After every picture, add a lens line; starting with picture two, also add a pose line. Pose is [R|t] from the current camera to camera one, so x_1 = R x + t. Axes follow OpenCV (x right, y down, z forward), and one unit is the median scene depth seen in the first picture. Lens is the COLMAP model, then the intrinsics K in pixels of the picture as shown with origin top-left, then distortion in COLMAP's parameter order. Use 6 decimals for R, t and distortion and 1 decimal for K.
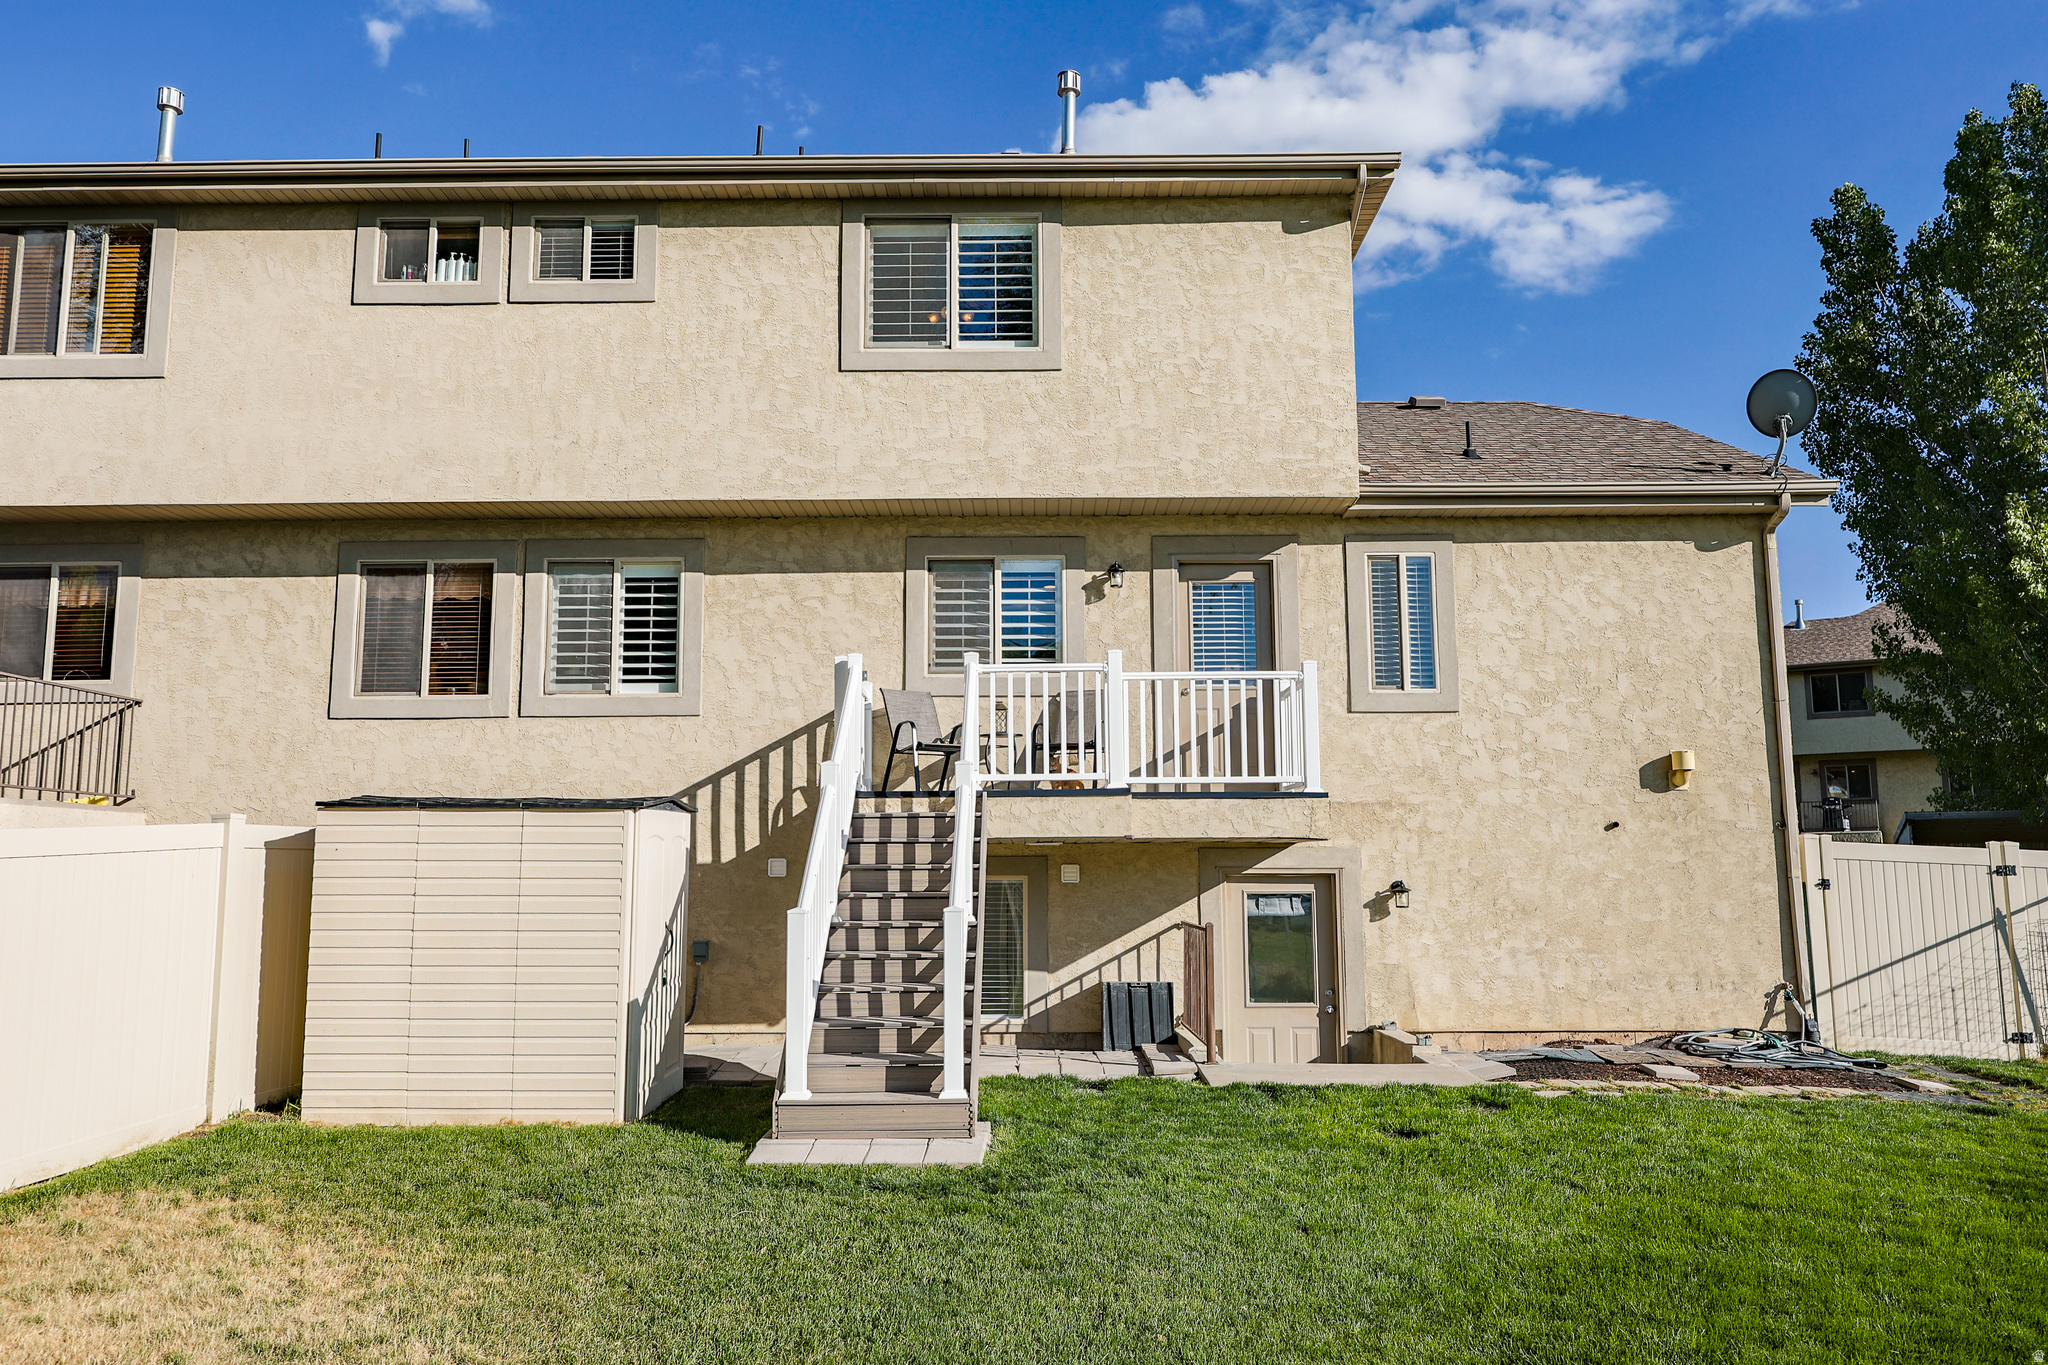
lens RADIAL K [[1468.4, 0, 1023.0], [0, 1468.4, 686.5], [0, 0, 1]] dist [-0.003415, 0.007046]
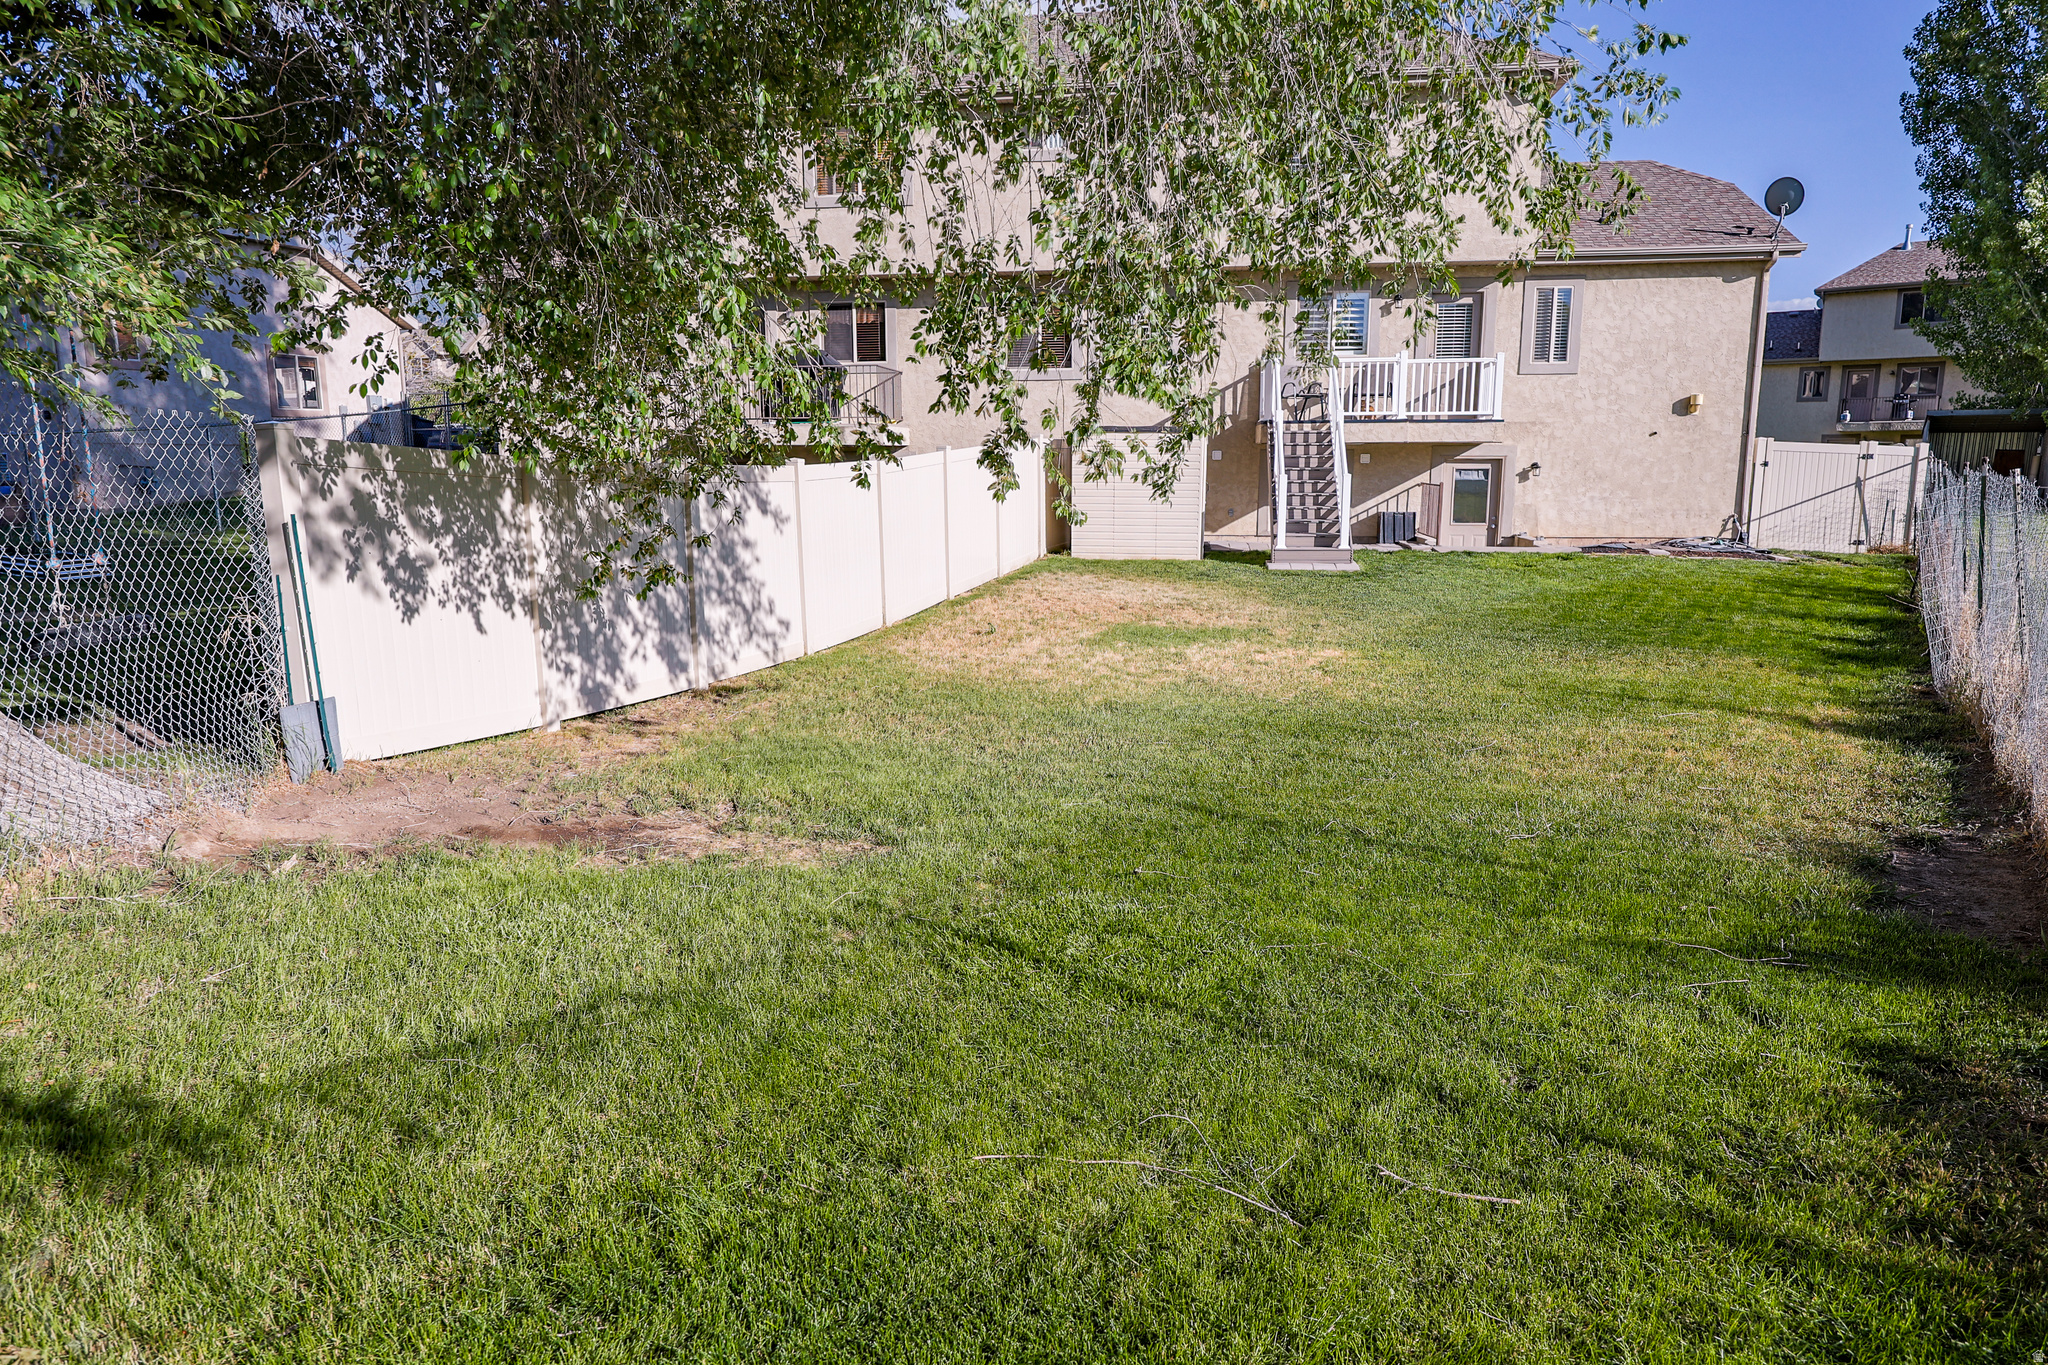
lens RADIAL K [[1288.2, 0, 1027.6], [0, 1288.2, 684.7], [0, 0, 1]] dist [0.011987, 0.001793]
pose [[0.992538, 0.022367, -0.119864, -0.206417], [0.014657, 0.954017, 0.299394, -0.111789], [0.121049, -0.298917, 0.946571, -0.812472]]
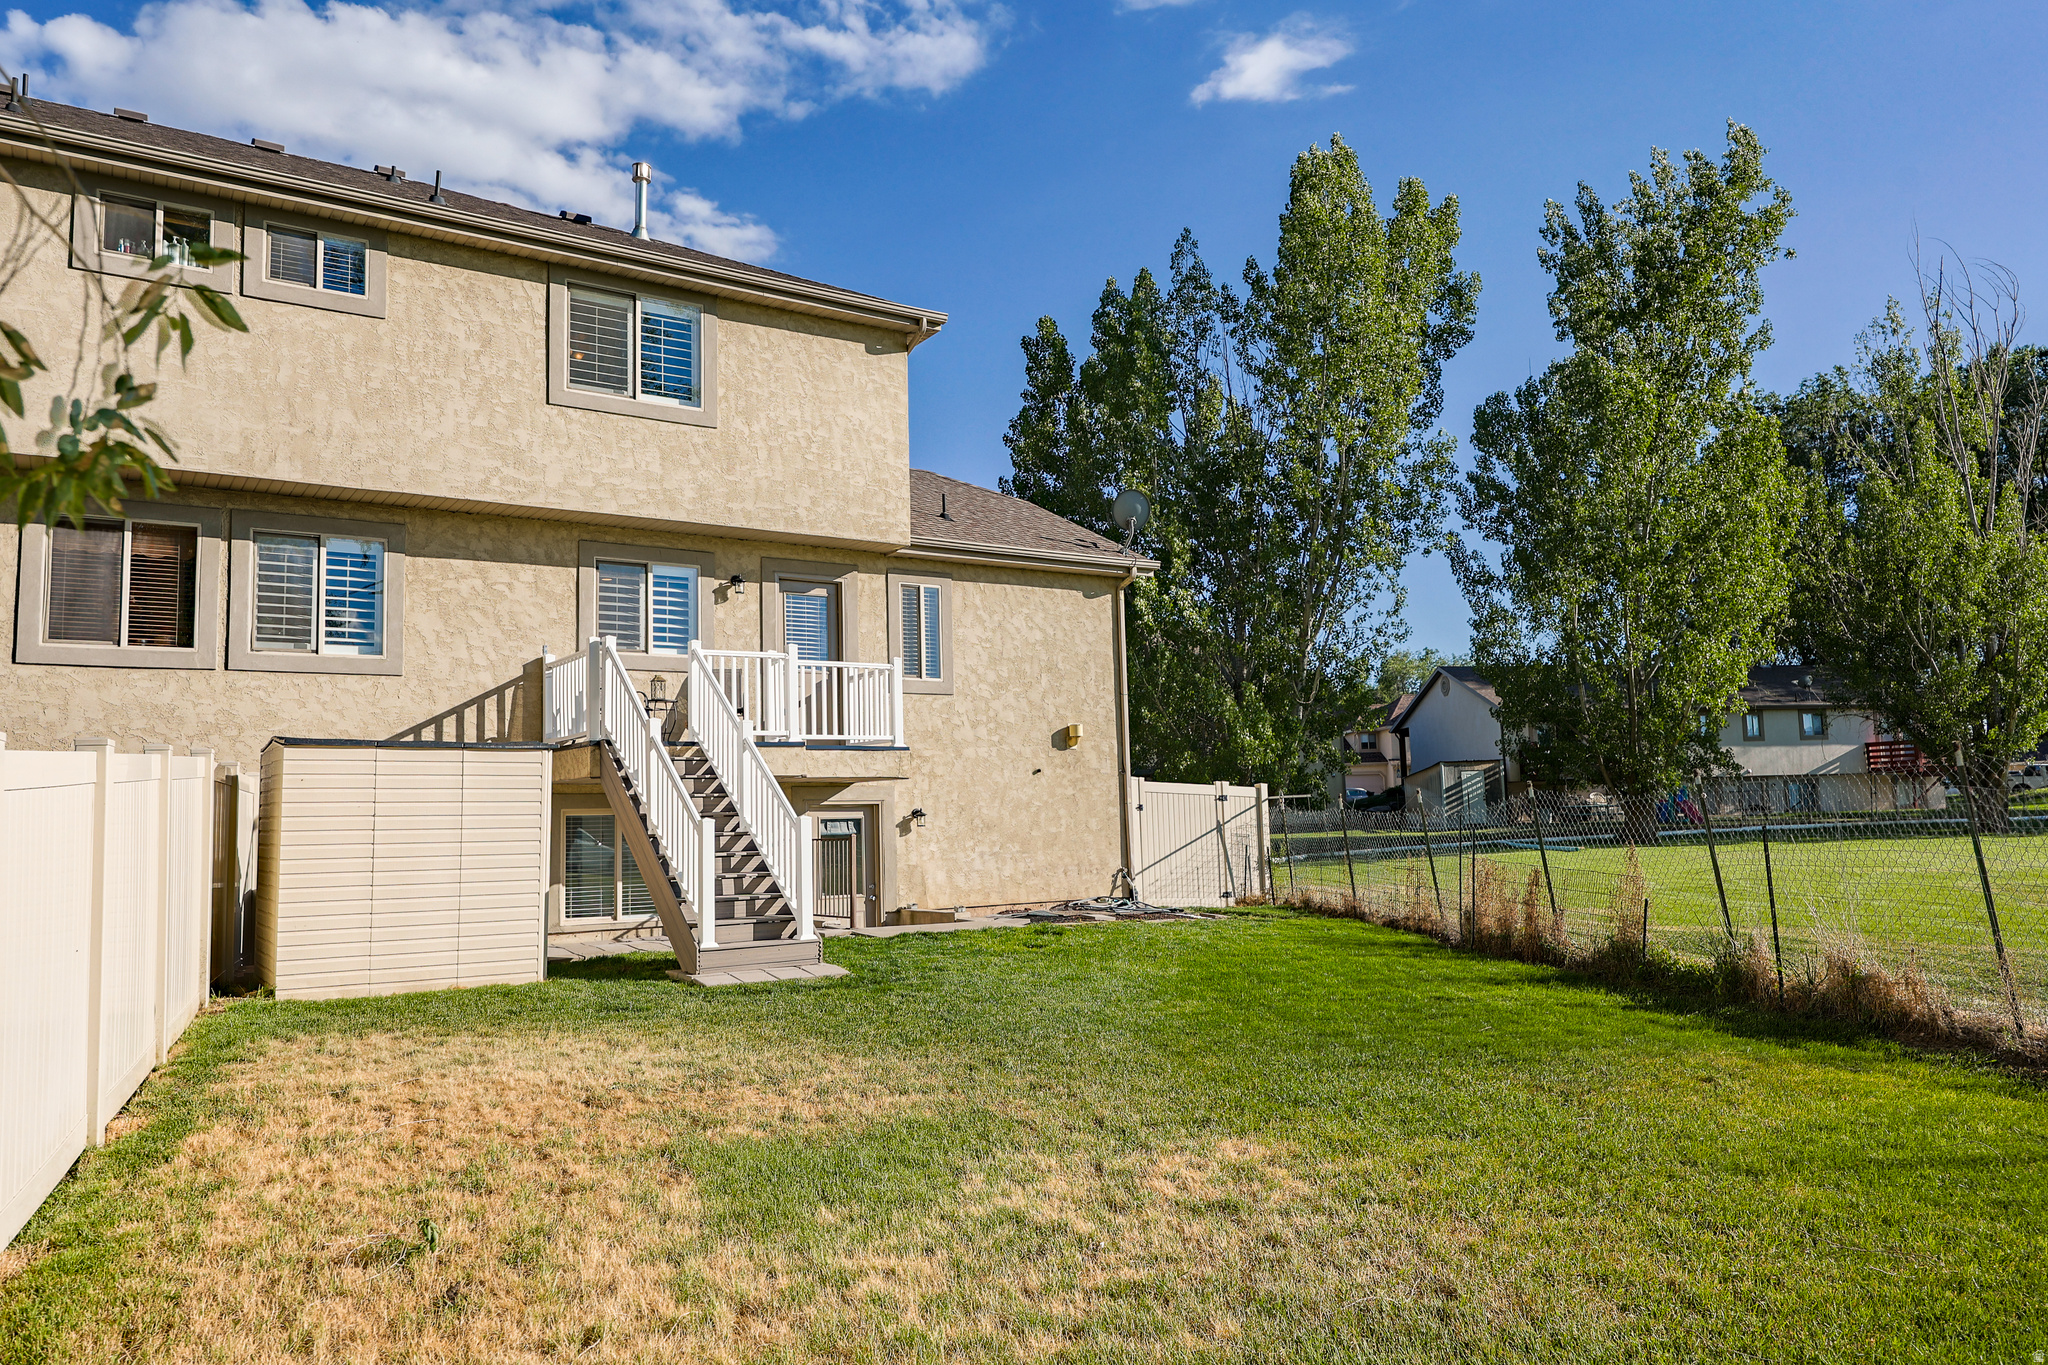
lens RADIAL K [[1397.5, 0, 1018.2], [0, 1397.5, 683.6], [0, 0, 1]] dist [-0.020431, 0.004743]
pose [[0.822378, 0.038597, 0.567631, -0.453670], [-0.048733, 0.998808, 0.002689, -0.001008], [-0.566851, -0.029874, 0.823278, -0.201053]]
